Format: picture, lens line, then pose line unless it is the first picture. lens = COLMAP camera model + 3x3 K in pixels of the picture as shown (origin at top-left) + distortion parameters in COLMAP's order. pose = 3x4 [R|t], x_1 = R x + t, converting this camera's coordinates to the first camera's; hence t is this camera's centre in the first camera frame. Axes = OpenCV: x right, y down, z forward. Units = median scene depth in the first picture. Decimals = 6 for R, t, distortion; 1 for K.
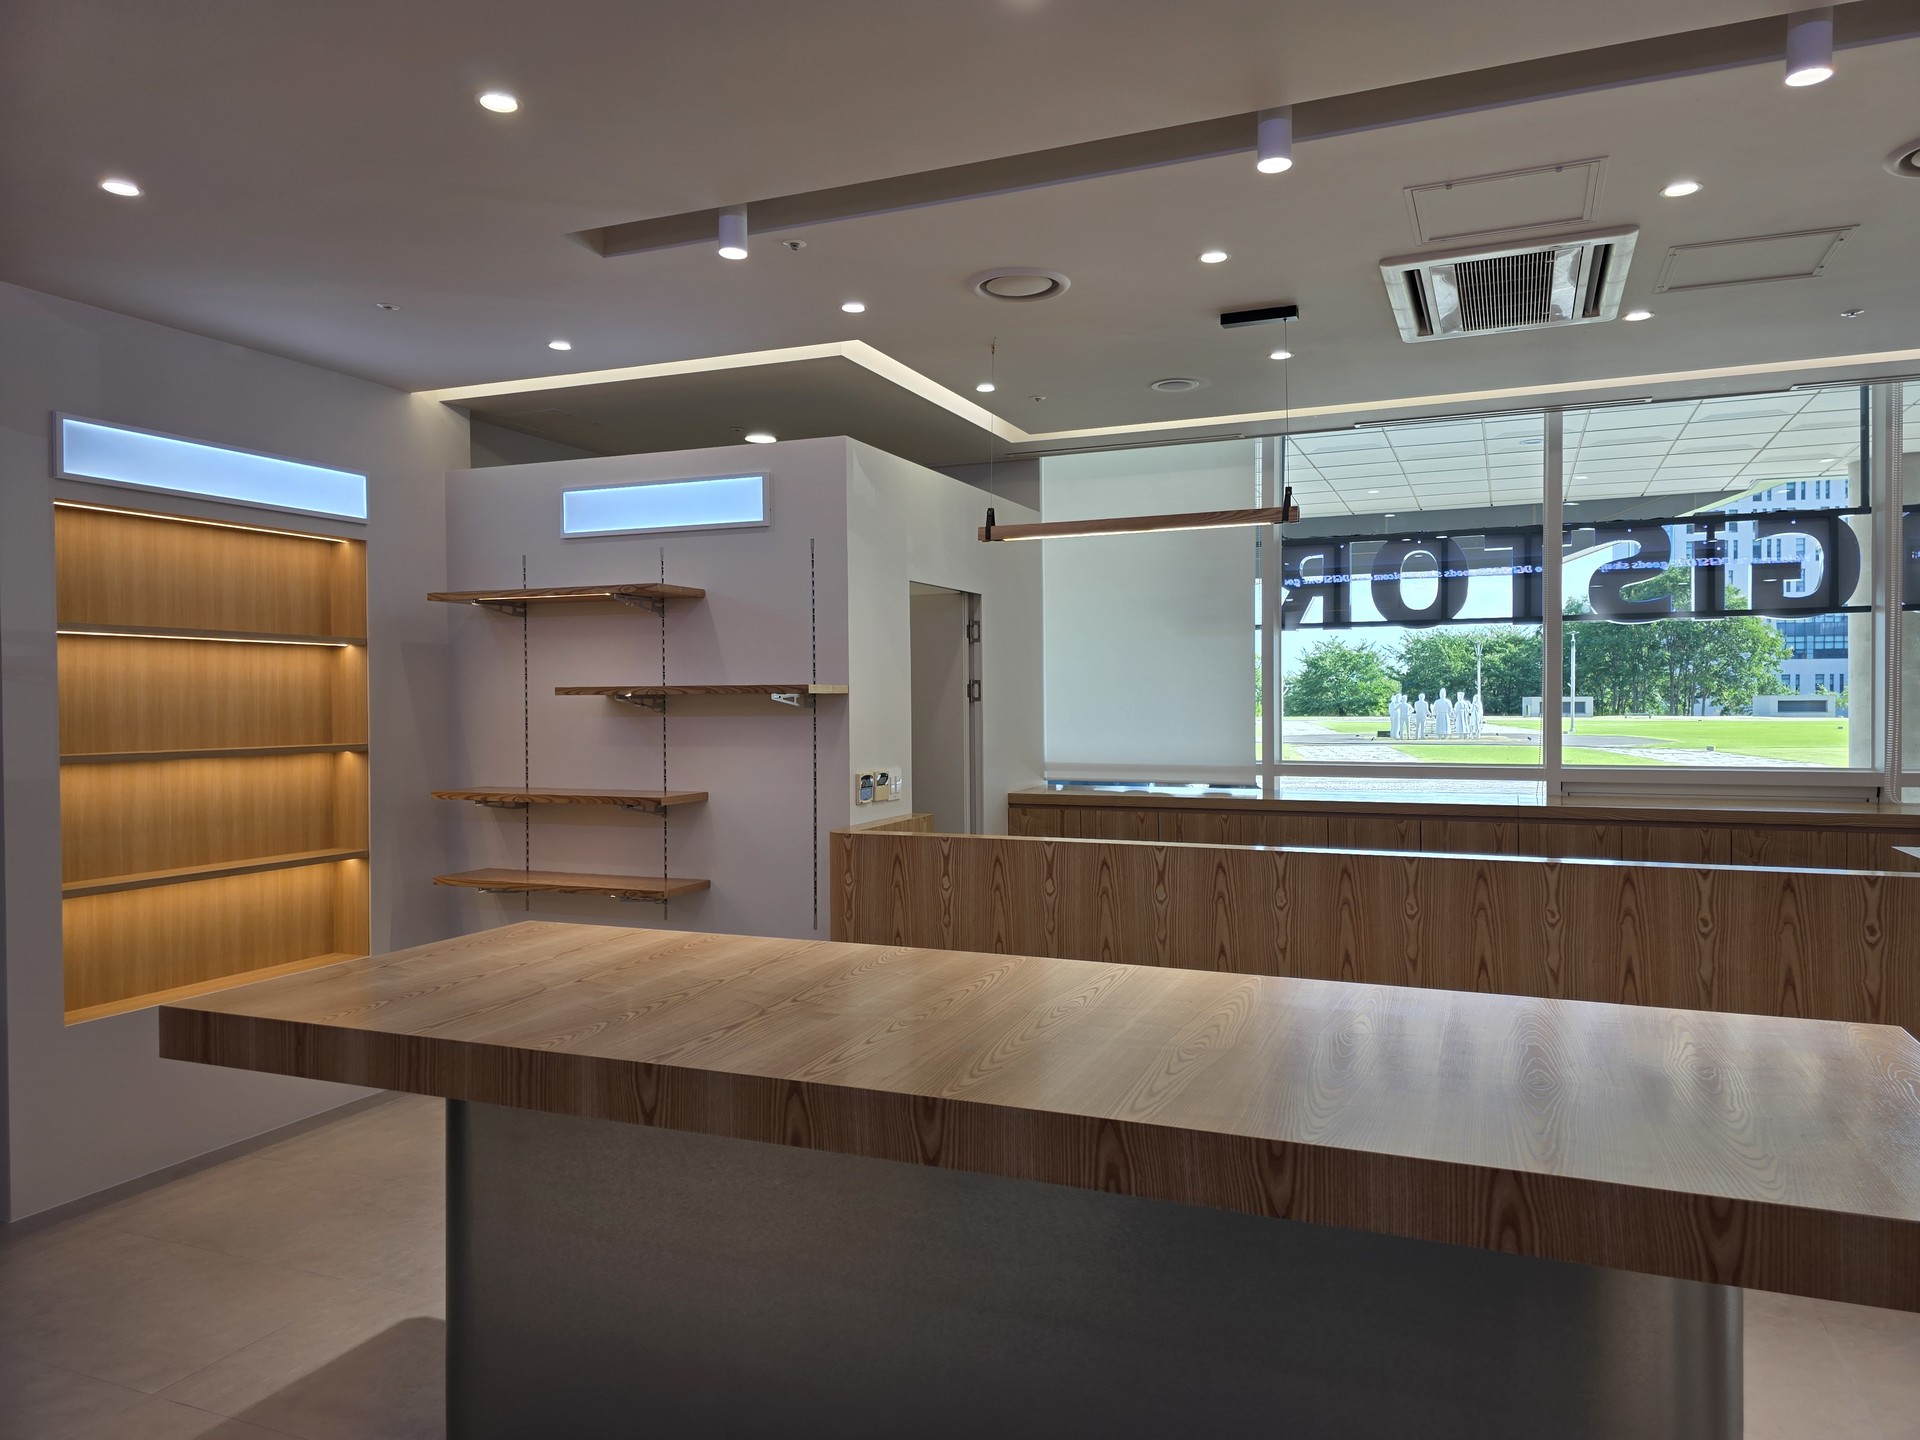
lens RADIAL K [[1299.6, 0, 959.6], [0, 1299.6, 720.3], [0, 0, 1]] dist [0.026998, -0.016922]
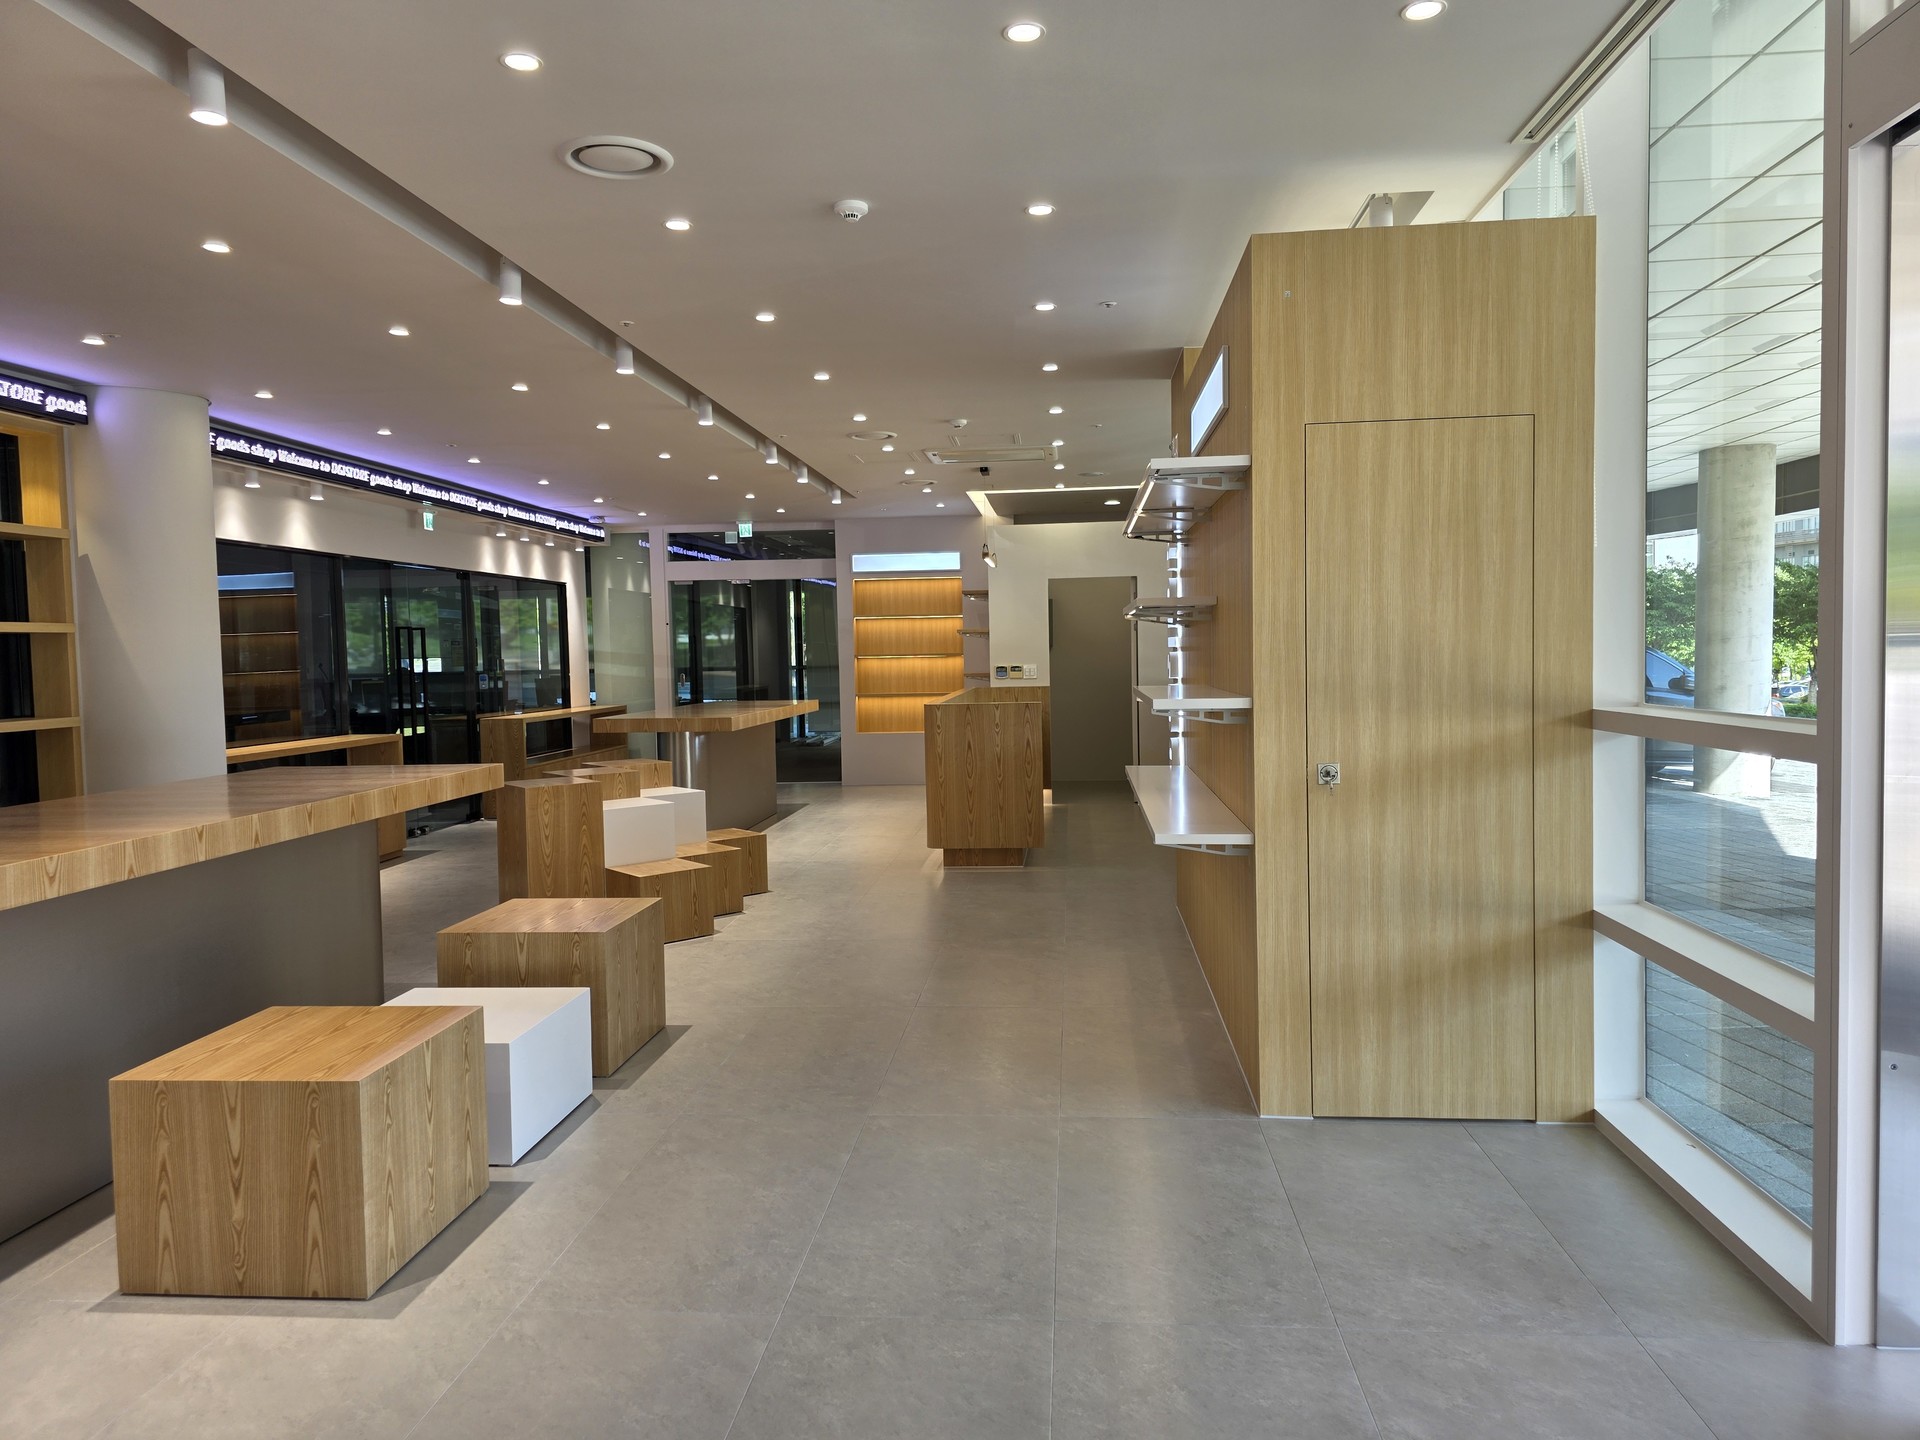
lens RADIAL K [[1299.6, 0, 959.4], [0, 1299.6, 717.0], [0, 0, 1]] dist [0.026998, -0.016922]
pose [[0.348297, 0.053368, -0.935864, 2.183897], [0.000823, 0.998360, 0.057239, -0.002836], [0.937384, -0.020707, 0.347682, 0.064364]]
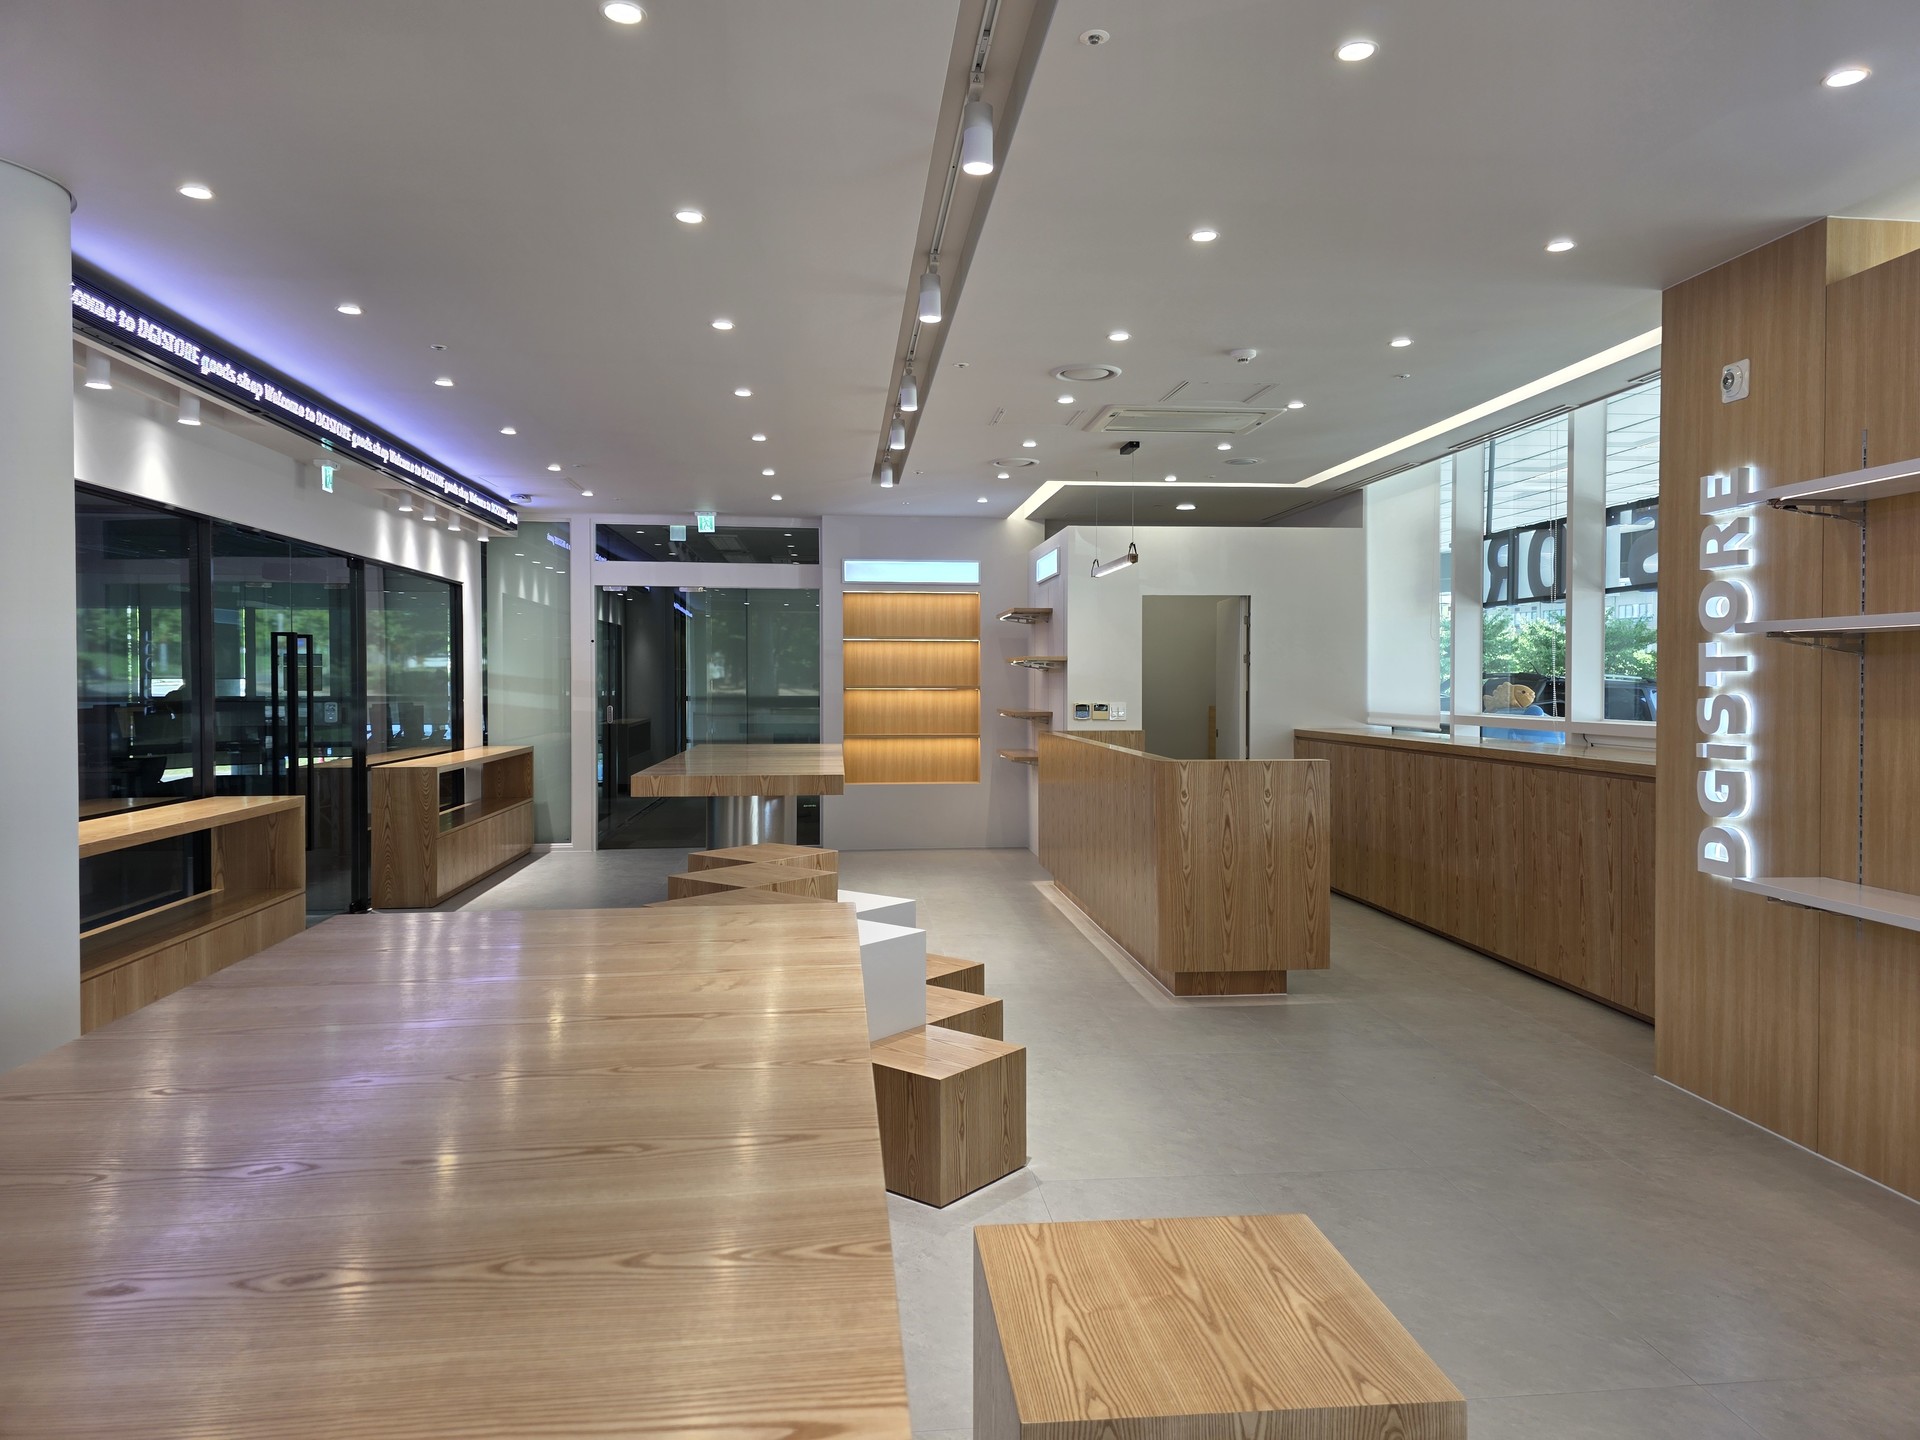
lens RADIAL K [[1299.6, 0, 967.0], [0, 1299.6, 710.3], [0, 0, 1]] dist [0.026998, -0.016922]
pose [[0.522651, 0.031435, -0.851967, 1.466372], [-0.019785, 0.999498, 0.024741, 0.006201], [0.852317, 0.003925, 0.523010, -0.158442]]
